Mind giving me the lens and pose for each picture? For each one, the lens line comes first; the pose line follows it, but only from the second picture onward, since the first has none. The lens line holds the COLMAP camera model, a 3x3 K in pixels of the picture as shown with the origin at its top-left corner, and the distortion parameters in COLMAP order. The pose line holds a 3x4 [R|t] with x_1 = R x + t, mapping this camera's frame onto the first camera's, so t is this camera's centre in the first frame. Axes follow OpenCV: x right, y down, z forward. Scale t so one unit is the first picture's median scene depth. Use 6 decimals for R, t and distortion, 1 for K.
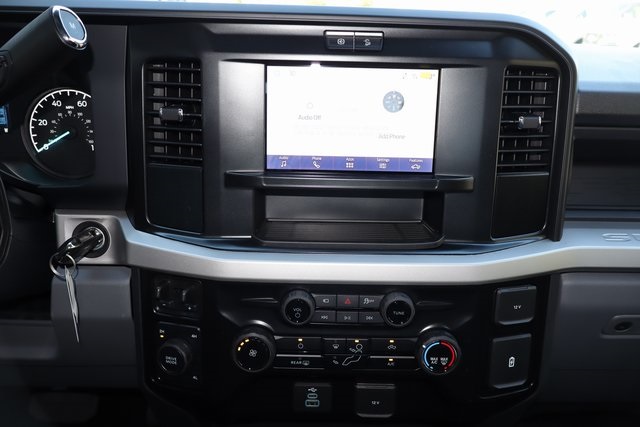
lens RADIAL K [[564.8, 0, 322.3], [0, 564.8, 214.5], [0, 0, 1]] dist [-0.028965, 0.017419]
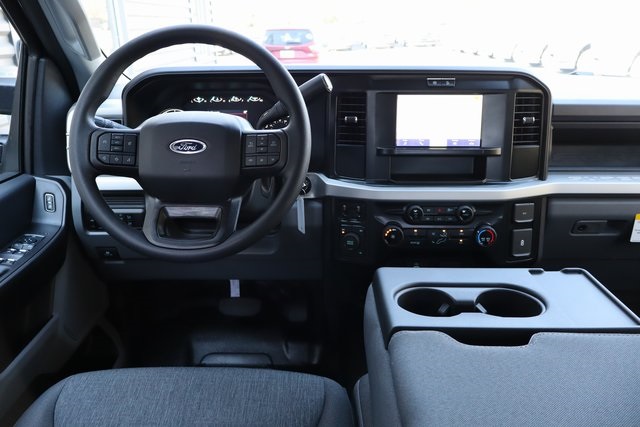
lens RADIAL K [[564.8, 0, 313.3], [0, 564.8, 208.6], [0, 0, 1]] dist [-0.028965, 0.017419]
pose [[0.999511, -0.013758, -0.028095, -0.341859], [0.012913, 0.999465, -0.030047, 0.198536], [0.028494, 0.029669, 0.999154, -1.003840]]
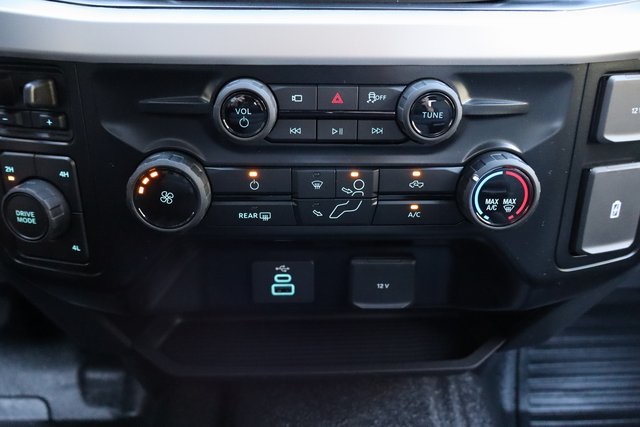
lens RADIAL K [[564.8, 0, 324.9], [0, 564.8, 214.9], [0, 0, 1]] dist [-0.028965, 0.017419]
pose [[0.999300, -0.022629, 0.029775, 0.014166], [0.017753, 0.987775, 0.154874, 0.175956], [-0.032916, -0.154237, 0.987485, 0.437929]]
